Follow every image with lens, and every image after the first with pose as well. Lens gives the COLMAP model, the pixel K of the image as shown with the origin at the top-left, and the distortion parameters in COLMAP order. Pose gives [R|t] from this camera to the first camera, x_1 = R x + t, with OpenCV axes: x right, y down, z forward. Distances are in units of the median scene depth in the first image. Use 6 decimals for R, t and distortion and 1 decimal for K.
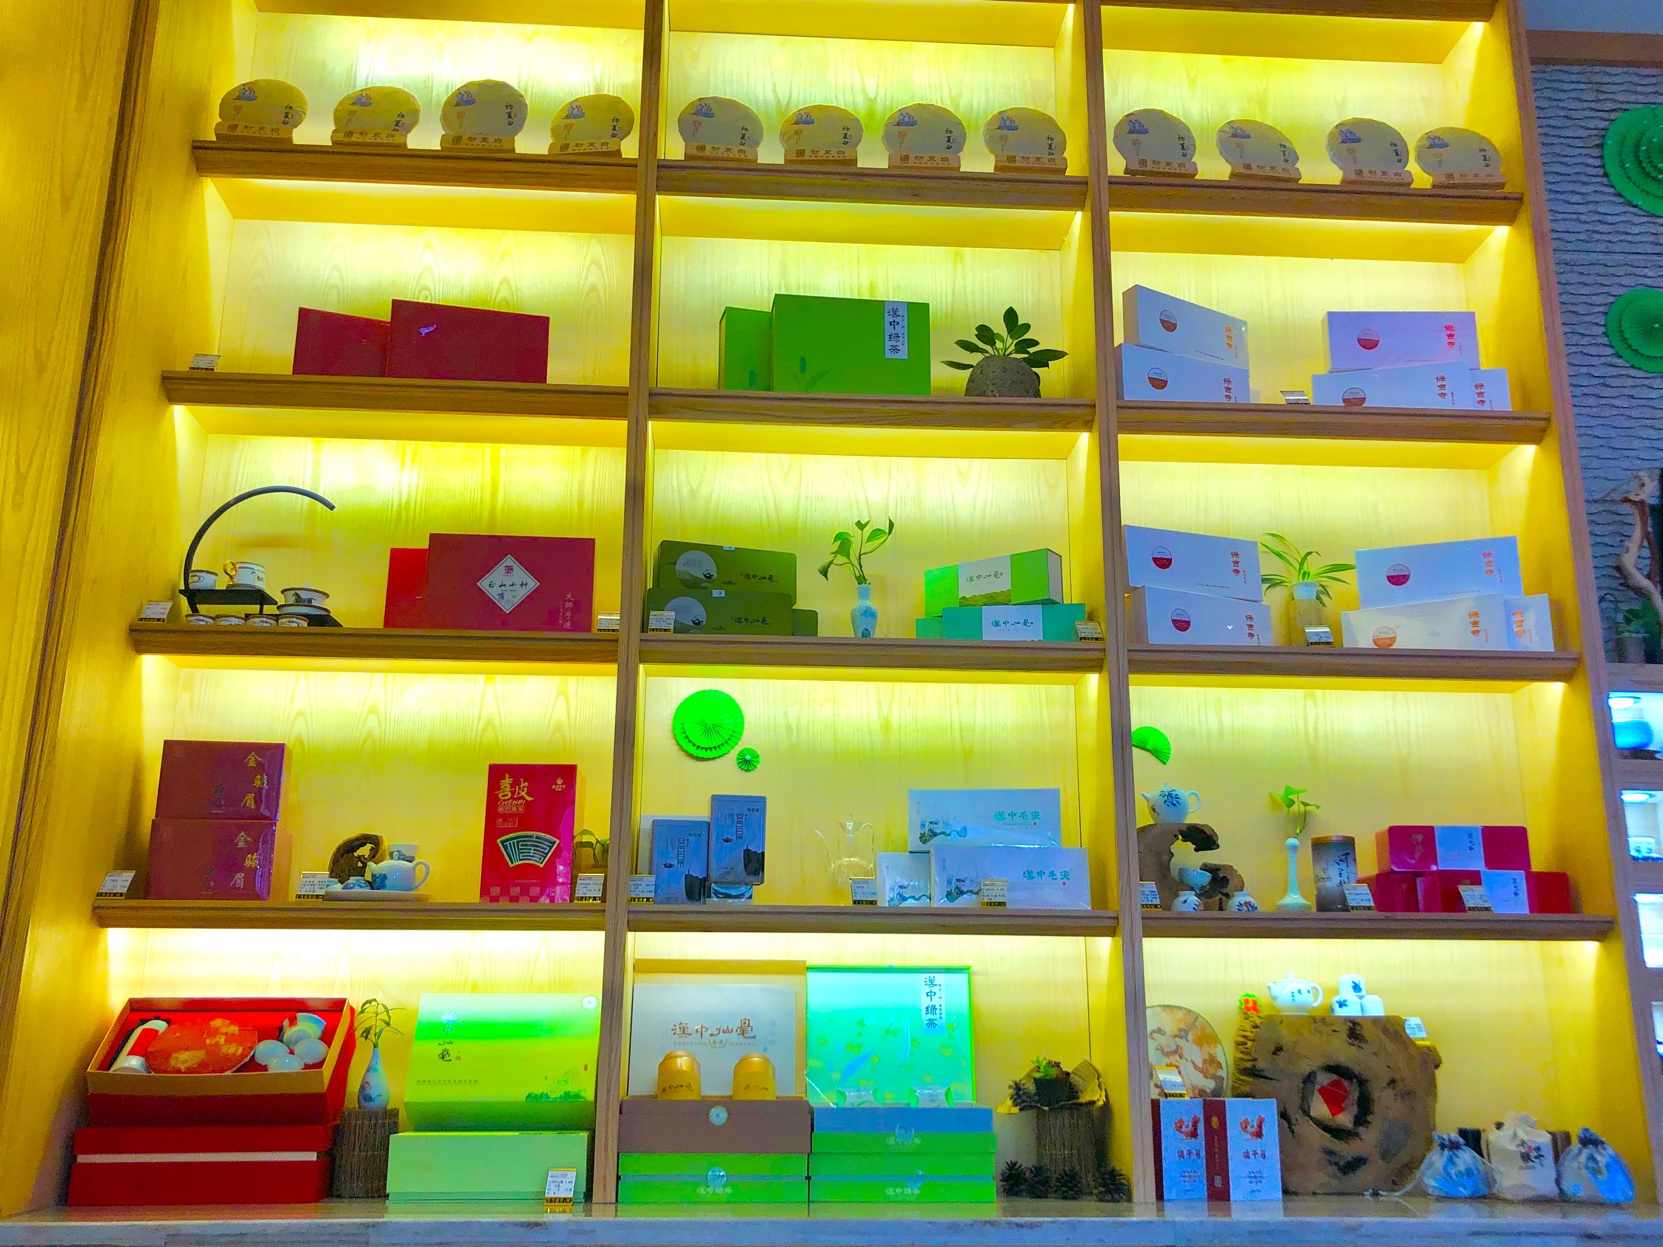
lens RADIAL K [[1586.4, 0, 831.4], [0, 1586.4, 599.2], [0, 0, 1]] dist [0.059891, -0.114043]
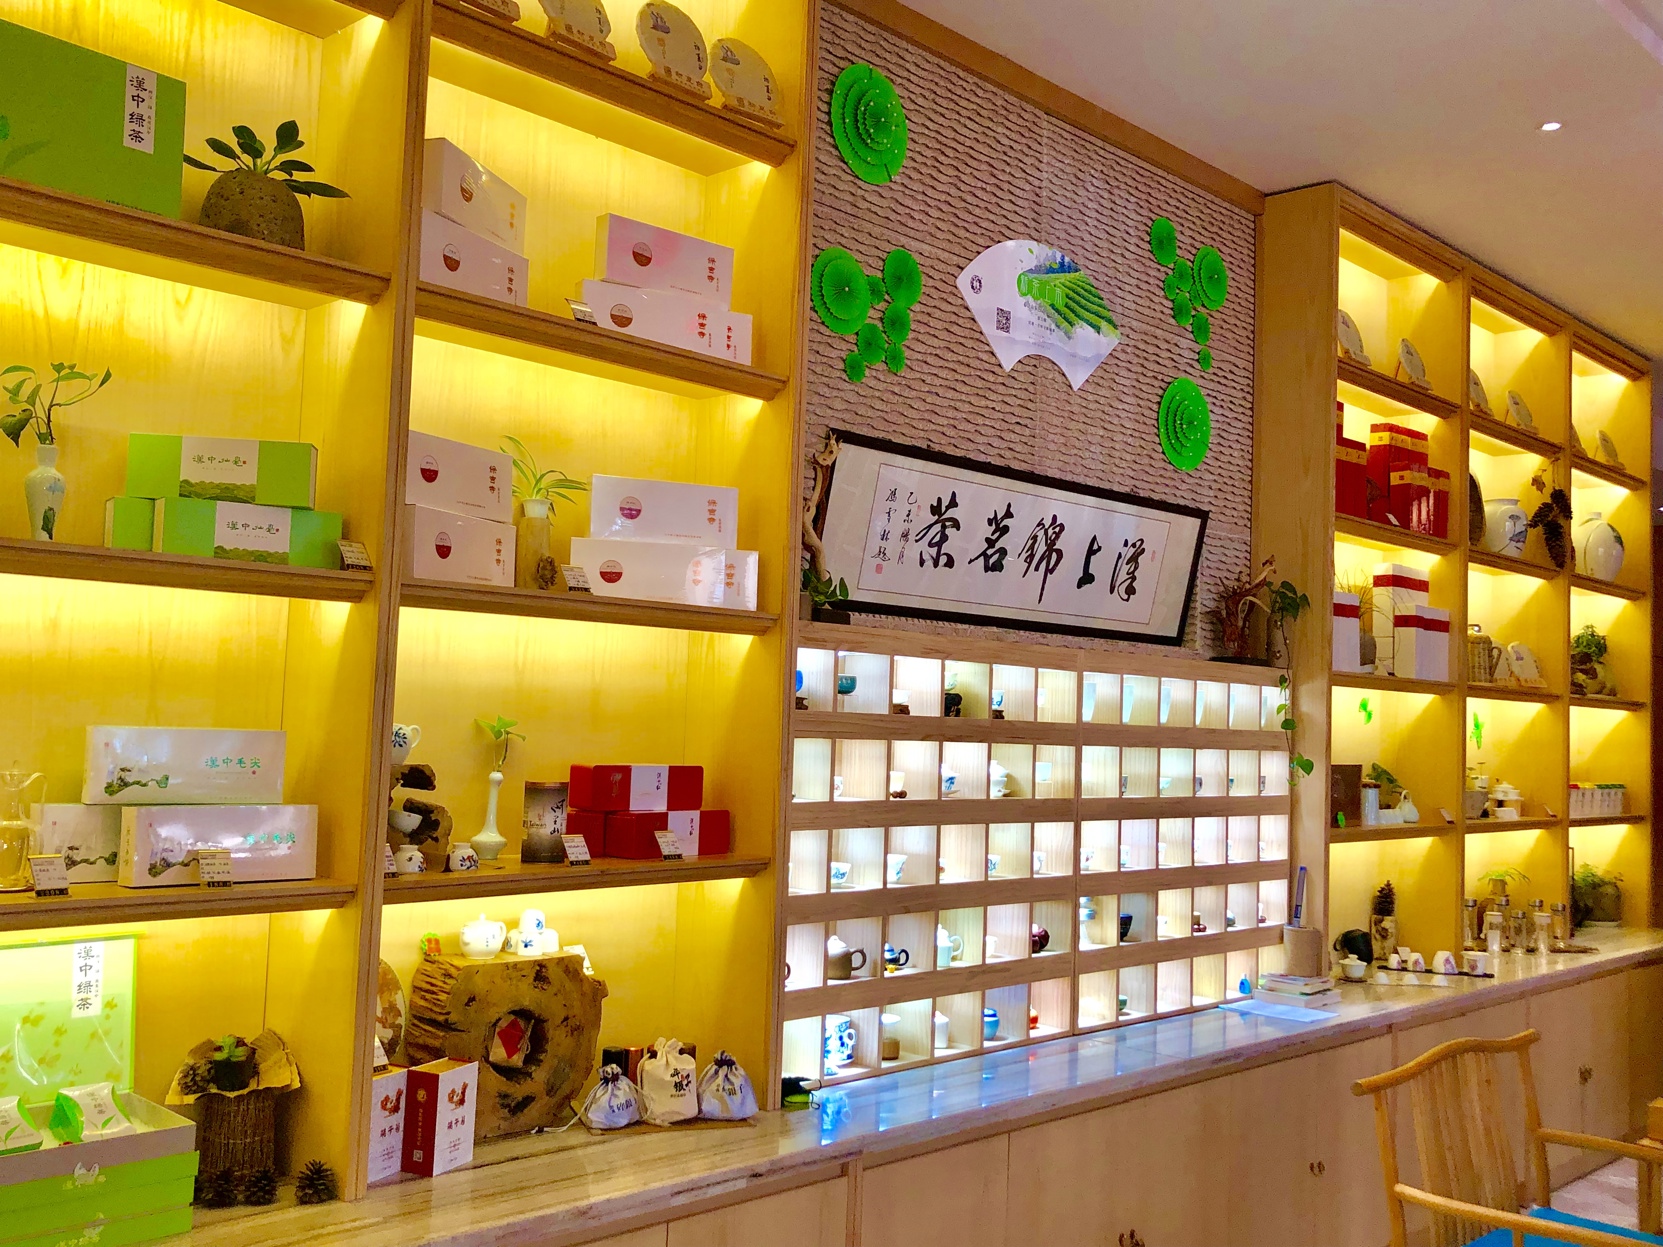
lens RADIAL K [[1586.4, 0, 831.4], [0, 1586.4, 599.2], [0, 0, 1]] dist [0.059891, -0.114043]
pose [[0.736264, 0.072099, 0.672843, -0.222198], [-0.214852, 0.967767, 0.131401, -0.124163], [-0.641681, -0.241307, 0.728022, 0.210613]]
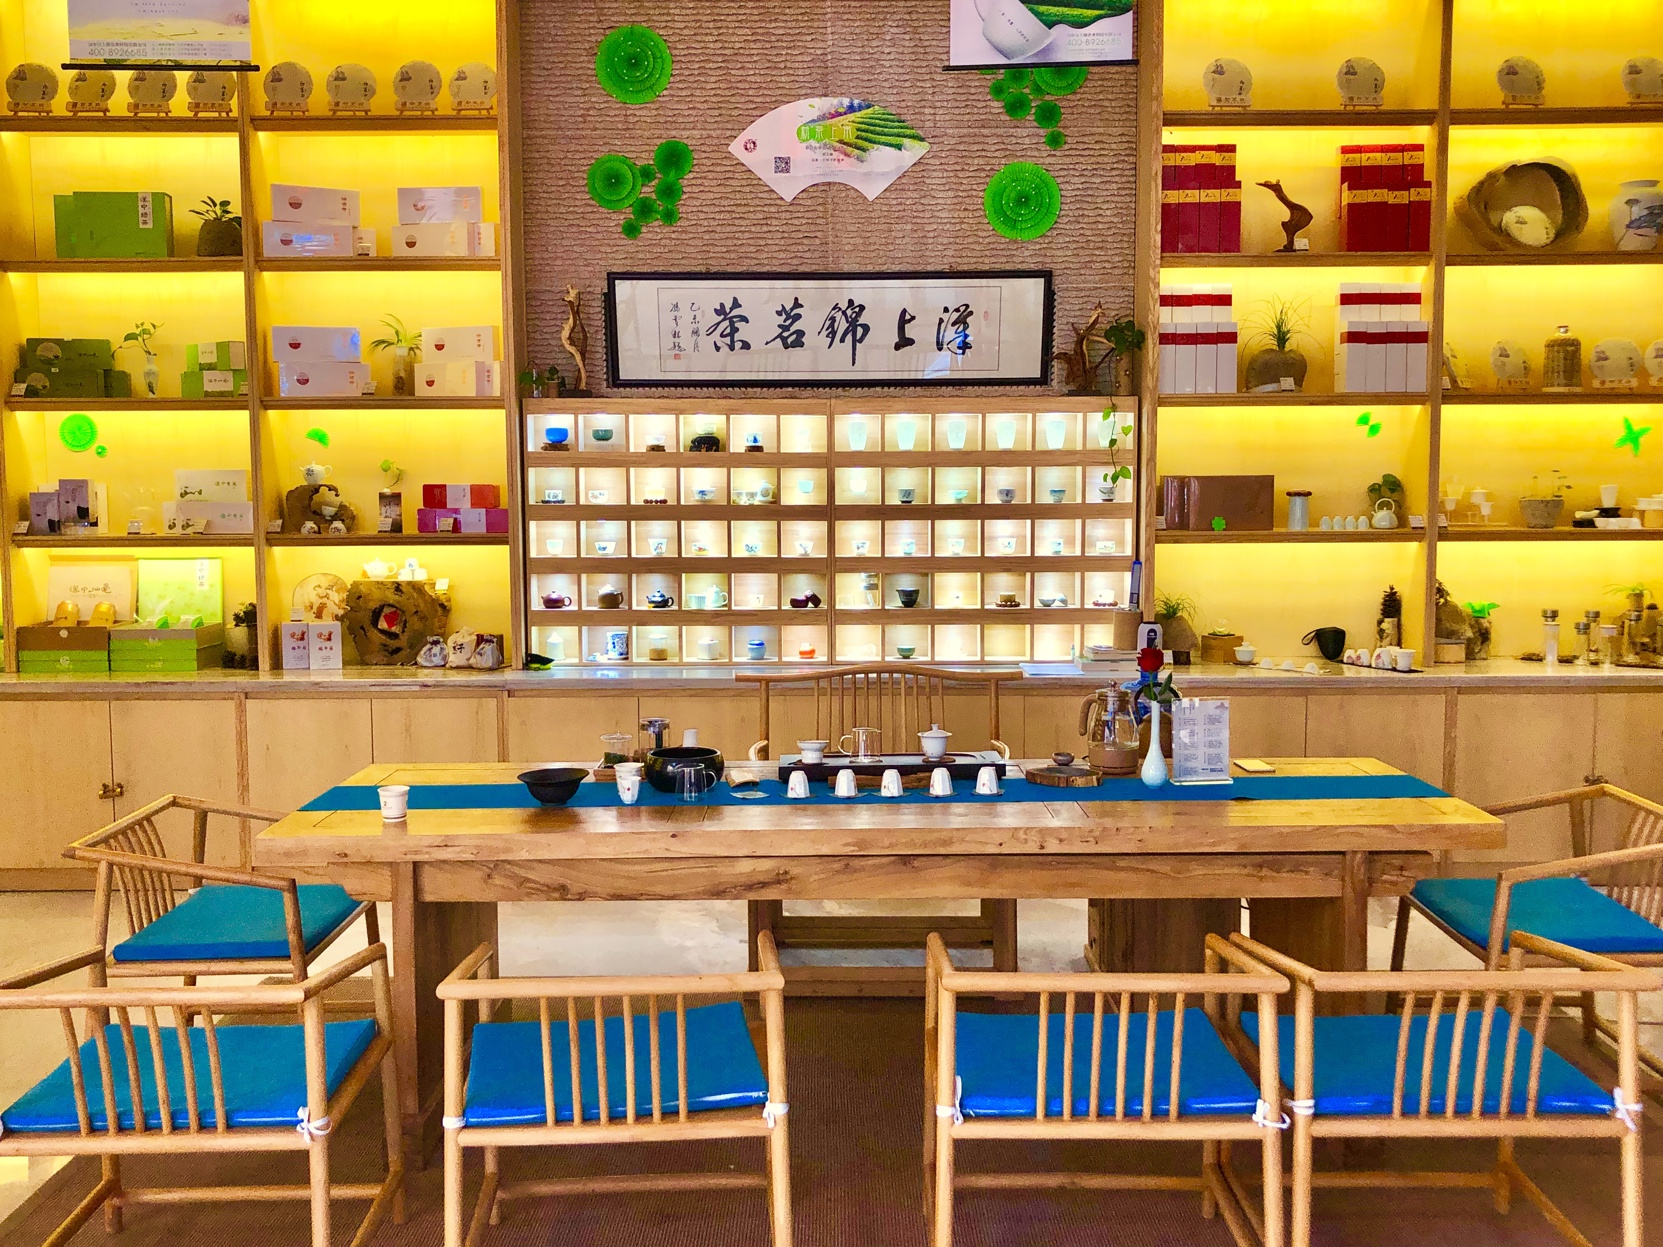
lens RADIAL K [[1546.2, 0, 831.5], [0, 1546.2, 623.5], [0, 0, 1]] dist [0.079682, -0.239402]
pose [[0.998202, -0.002693, -0.059880, 0.969414], [0.024619, 0.929254, 0.368619, -0.386386], [0.054651, -0.369430, 0.927650, -0.779926]]
